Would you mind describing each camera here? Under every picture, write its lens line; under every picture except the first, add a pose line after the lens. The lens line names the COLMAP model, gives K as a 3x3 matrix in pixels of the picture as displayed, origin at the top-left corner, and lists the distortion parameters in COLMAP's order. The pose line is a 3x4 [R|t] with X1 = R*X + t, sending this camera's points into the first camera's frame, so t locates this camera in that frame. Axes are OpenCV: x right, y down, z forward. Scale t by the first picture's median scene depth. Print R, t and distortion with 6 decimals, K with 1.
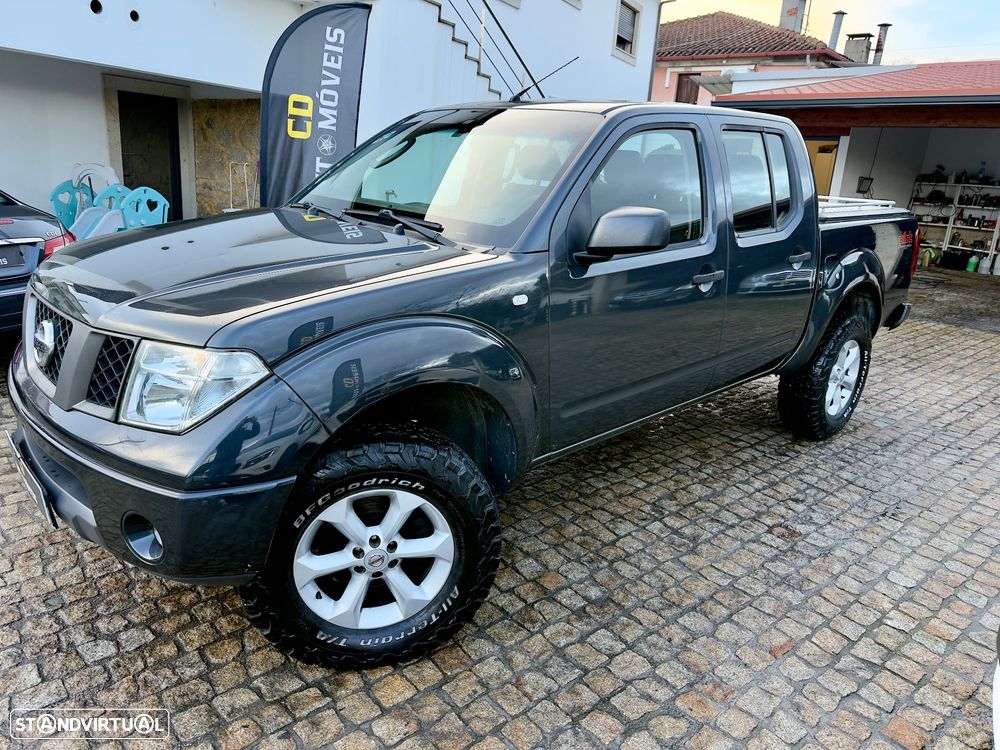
lens RADIAL K [[710.9, 0, 502.1], [0, 710.9, 377.1], [0, 0, 1]] dist [0.040310, -0.049050]
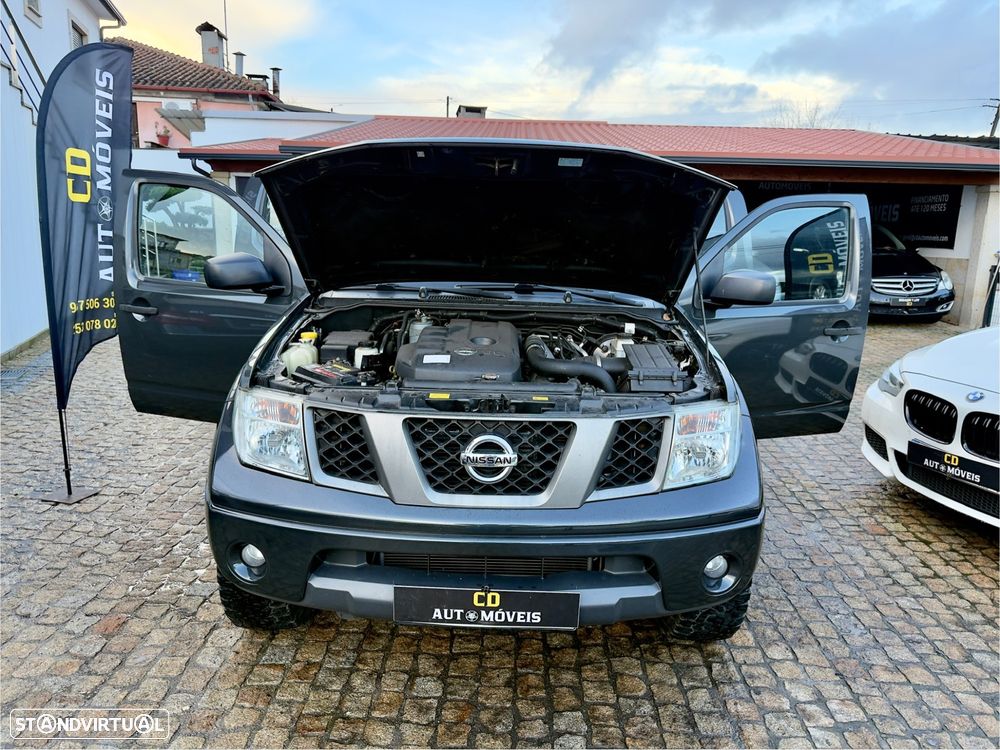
lens RADIAL K [[712.1, 0, 505.6], [0, 712.1, 373.4], [0, 0, 1]] dist [0.027765, -0.031374]
pose [[0.677877, -0.198080, 0.707988, -1.040635], [0.223794, 0.972914, 0.057925, -0.168989], [-0.700285, 0.119178, 0.703845, 0.257830]]
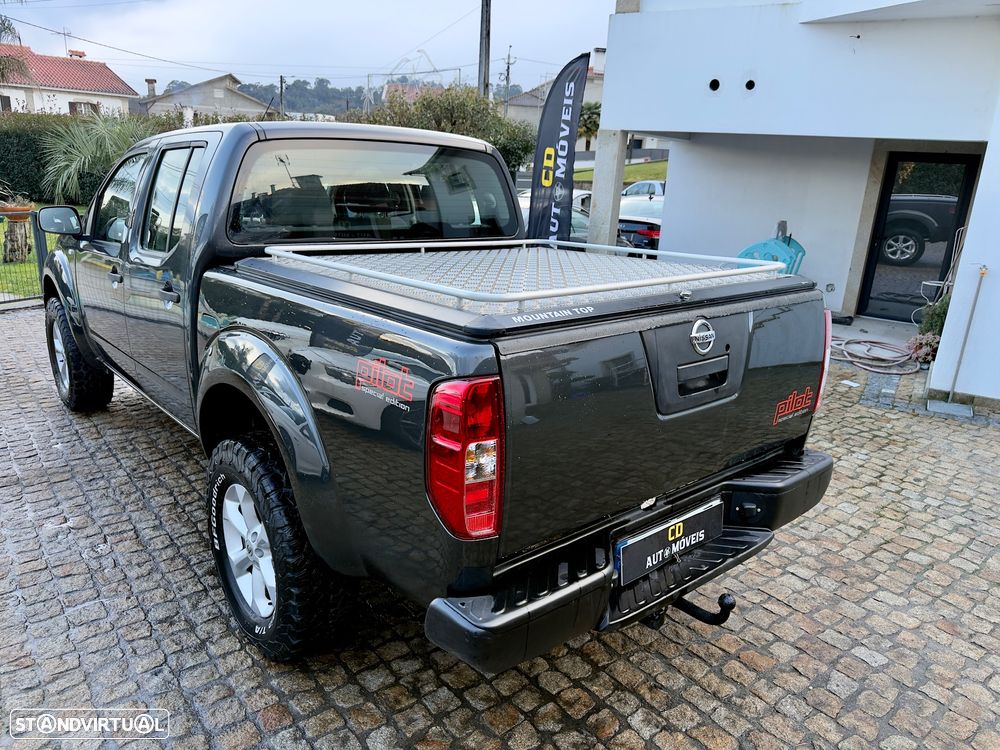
lens RADIAL K [[712.8, 0, 500.0], [0, 712.8, 375.0], [0, 0, 1]] dist [0.028278, -0.033699]
pose [[-0.059784, 0.215028, -0.974776, 1.641213], [-0.324548, 0.919281, 0.222692, -0.532555], [0.943978, 0.329675, 0.014829, 1.875930]]
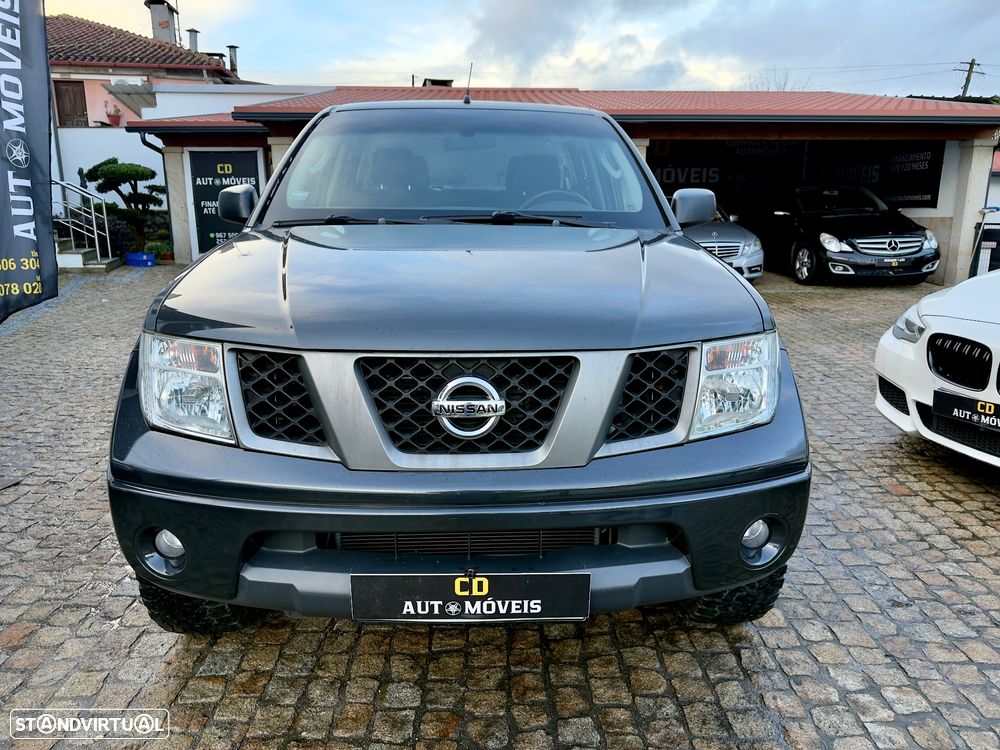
lens RADIAL K [[712.1, 0, 505.6], [0, 712.1, 373.4], [0, 0, 1]] dist [0.027765, -0.031374]
pose [[0.646678, -0.234943, 0.725679, -0.932594], [0.252952, 0.963599, 0.086557, -0.109379], [-0.719599, 0.127588, 0.682567, 0.389776]]
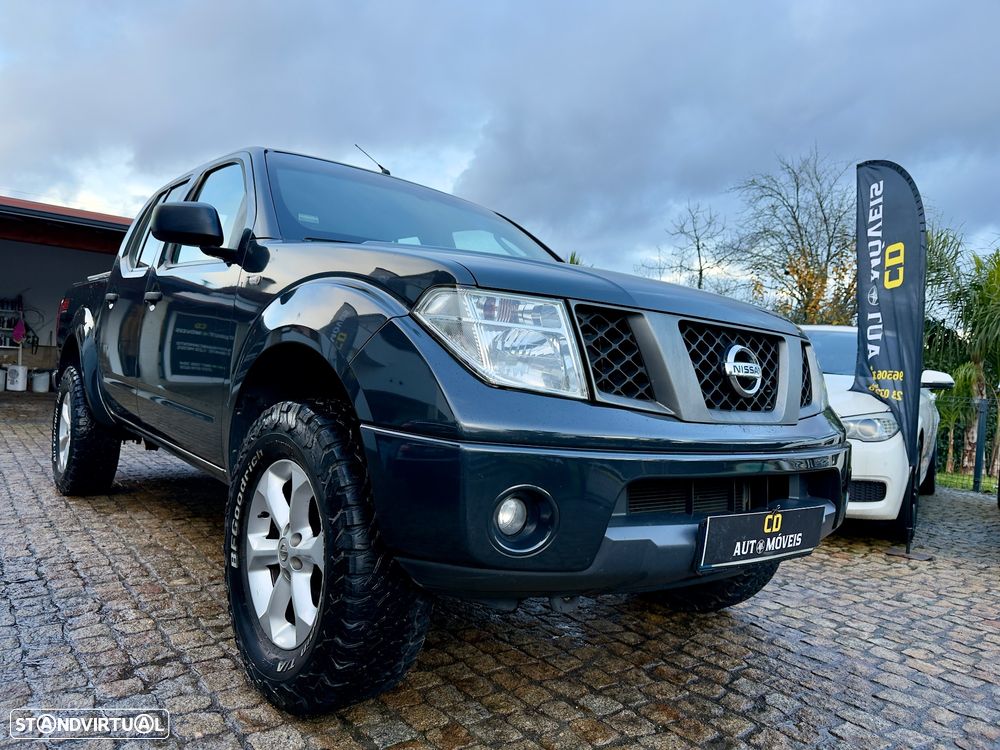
lens RADIAL K [[708.7, 0, 496.9], [0, 708.7, 382.5], [0, 0, 1]] dist [0.027175, -0.038049]
pose [[0.071274, -0.055792, 0.995895, -1.242615], [0.233675, 0.971583, 0.037706, -0.109953], [-0.969699, 0.230028, 0.082286, 1.004224]]
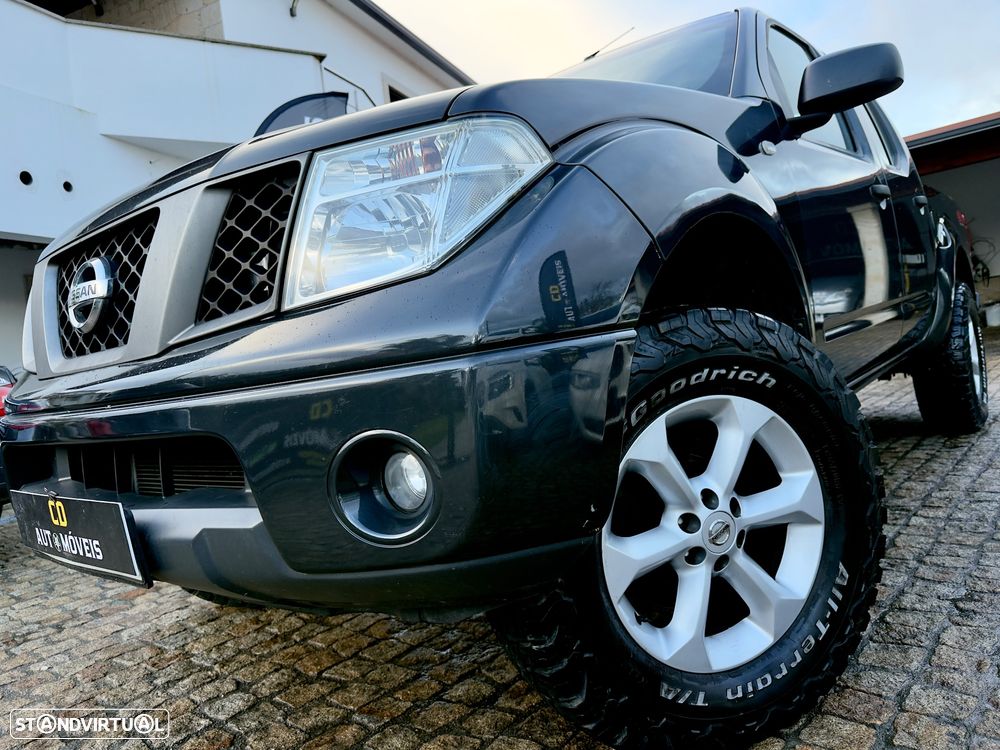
lens RADIAL K [[721.2, 0, 497.9], [0, 721.2, 374.2], [0, 0, 1]] dist [-0.003262, -0.003738]
pose [[0.974701, -0.186497, 0.123197, -0.323405], [0.212940, 0.942328, -0.258215, 0.202184], [-0.067936, 0.277916, 0.958200, 0.342828]]
